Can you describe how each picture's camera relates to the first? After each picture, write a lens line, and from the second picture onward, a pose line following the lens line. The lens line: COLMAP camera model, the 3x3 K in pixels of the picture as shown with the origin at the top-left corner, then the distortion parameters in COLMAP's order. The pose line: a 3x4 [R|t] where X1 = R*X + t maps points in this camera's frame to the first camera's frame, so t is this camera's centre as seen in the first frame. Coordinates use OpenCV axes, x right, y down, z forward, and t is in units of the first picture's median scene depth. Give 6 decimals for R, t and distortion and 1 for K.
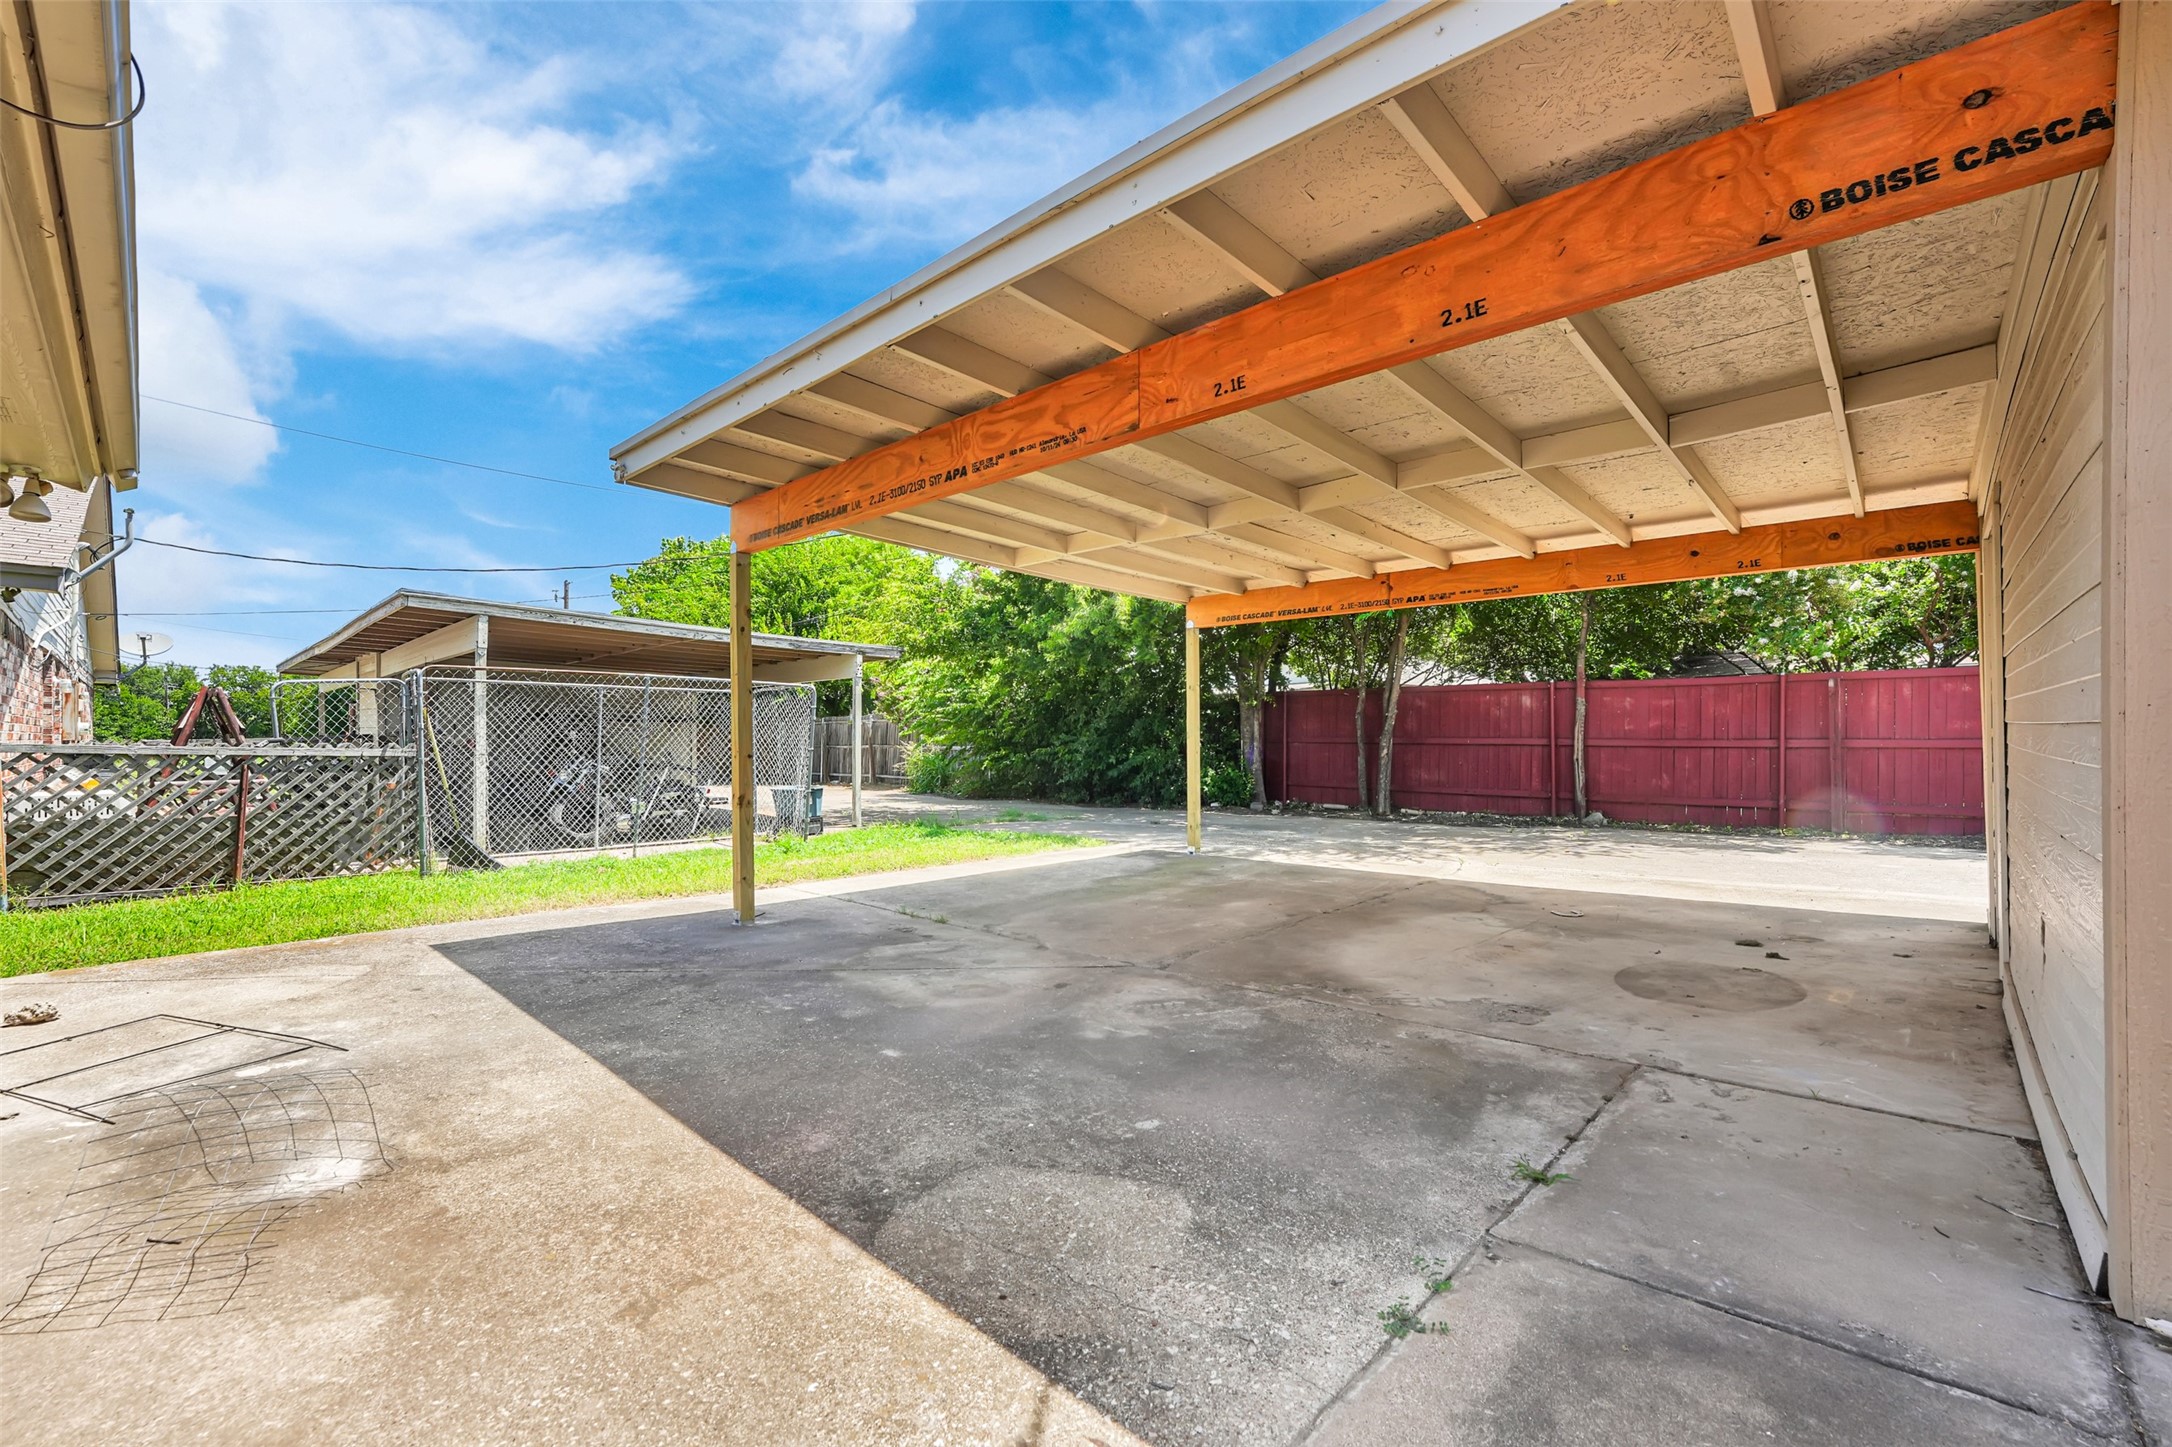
lens RADIAL K [[888.8, 0, 1080.7], [0, 888.8, 736.2], [0, 0, 1]] dist [-0.025484, 0.000031]
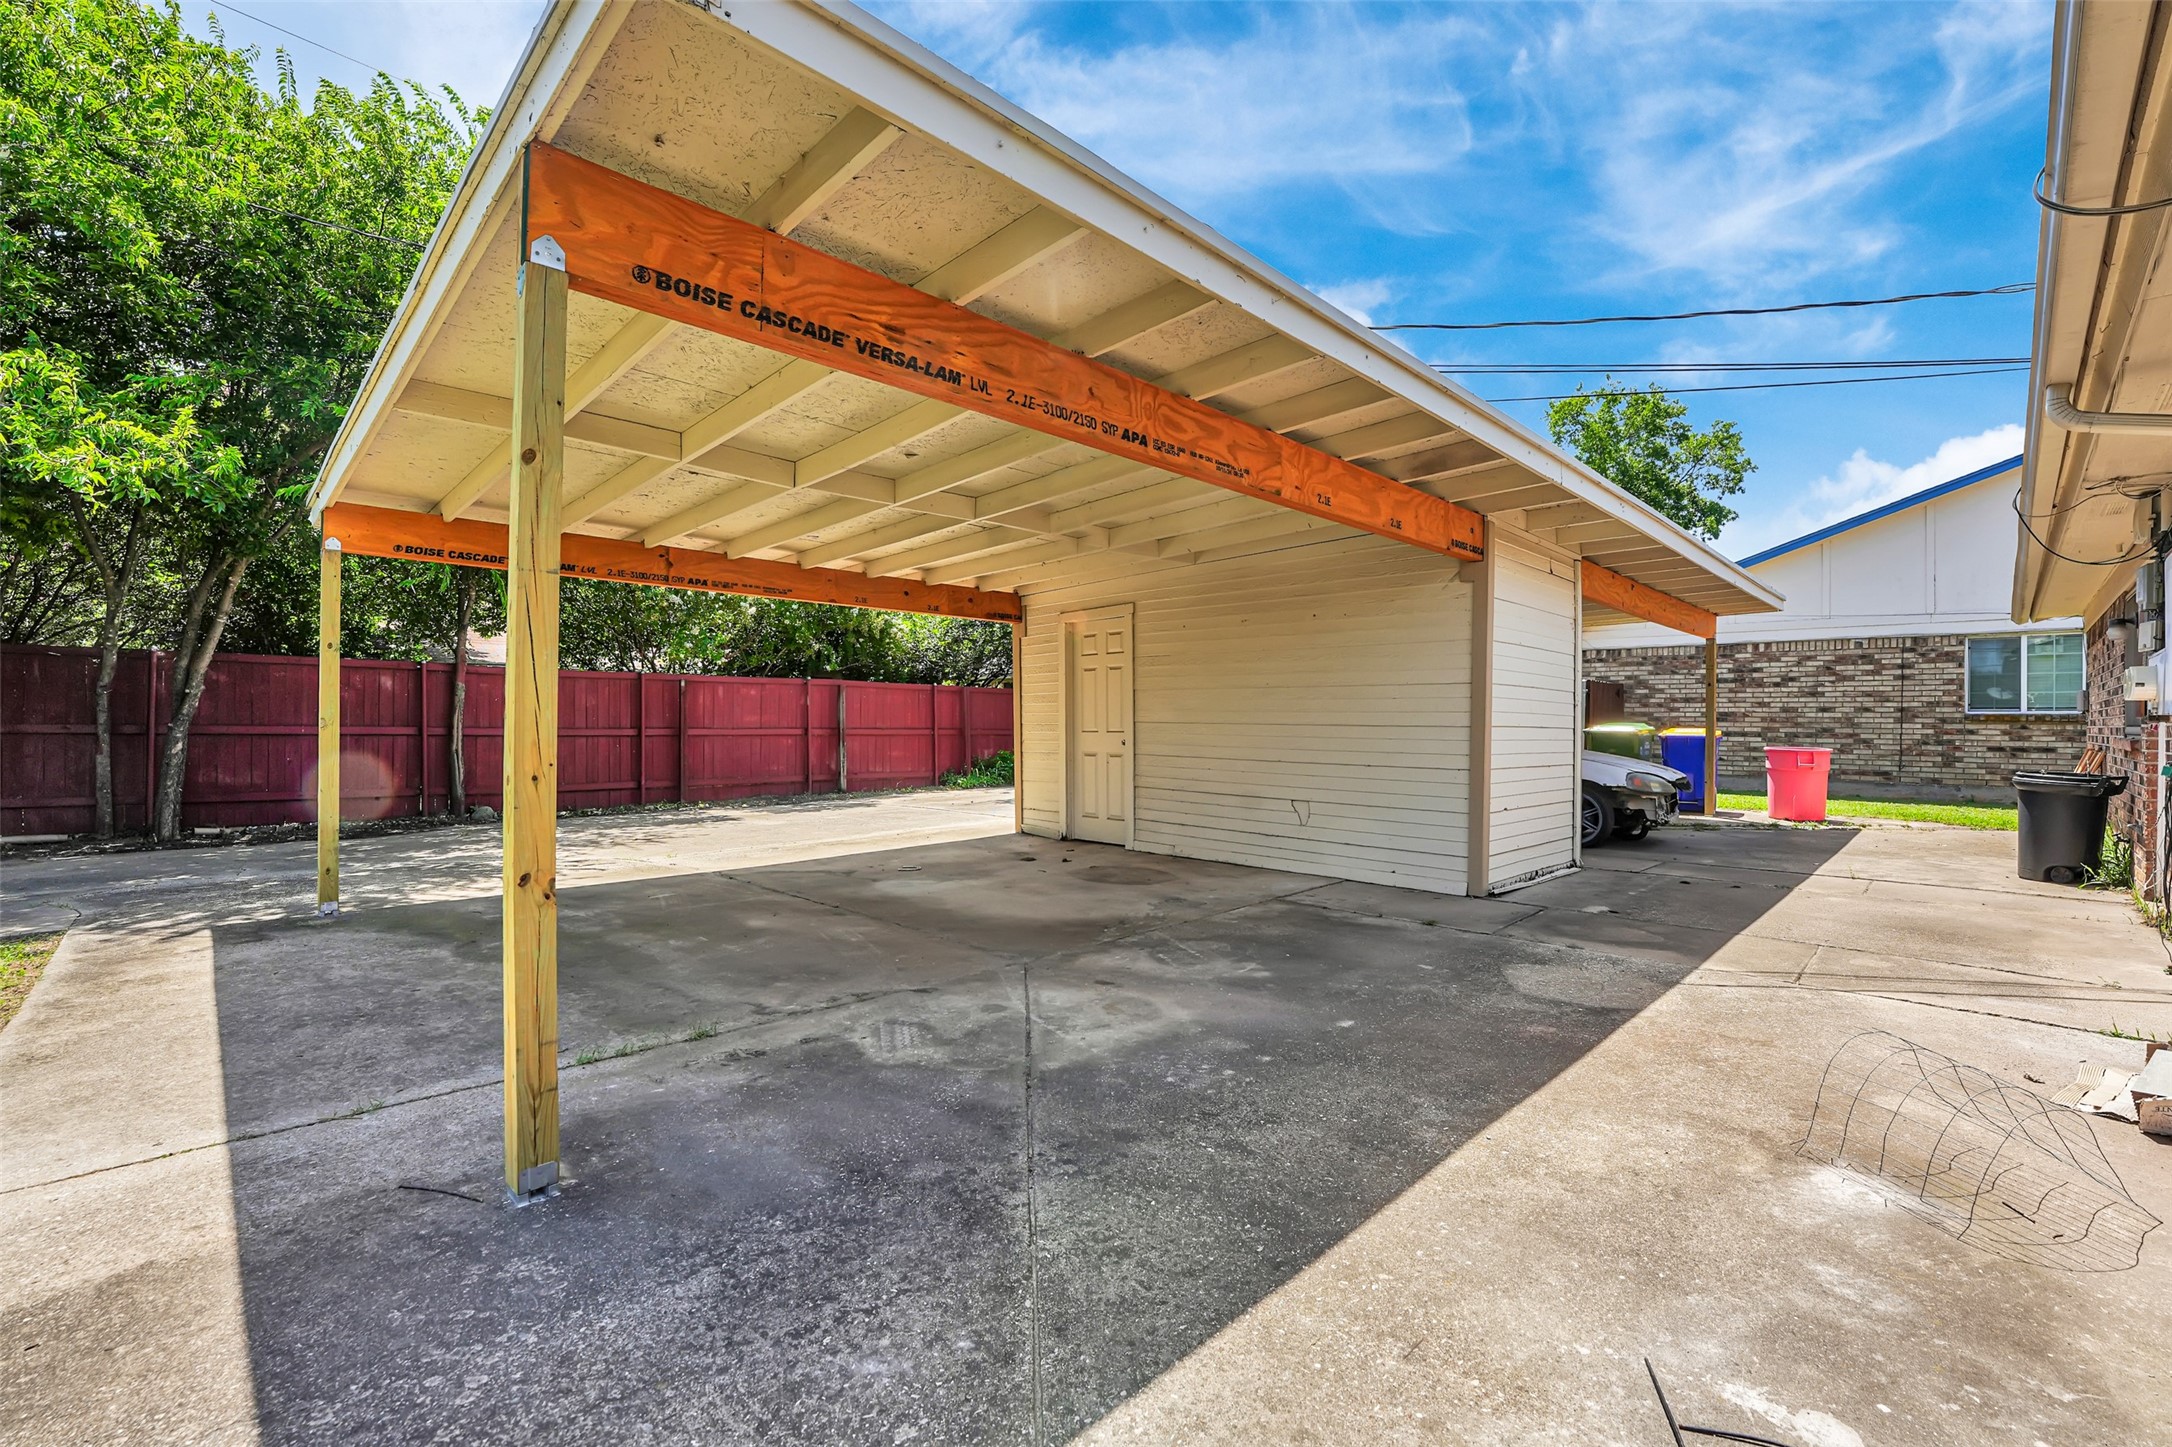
lens RADIAL K [[900.8, 0, 1089.7], [0, 900.8, 723.4], [0, 0, 1]] dist [-0.022793, 0.000064]
pose [[0.054460, 0.005786, 0.998499, -1.200498], [-0.005823, 0.999968, -0.005477, -0.000744], [-0.998499, -0.005516, 0.054491, 1.134405]]
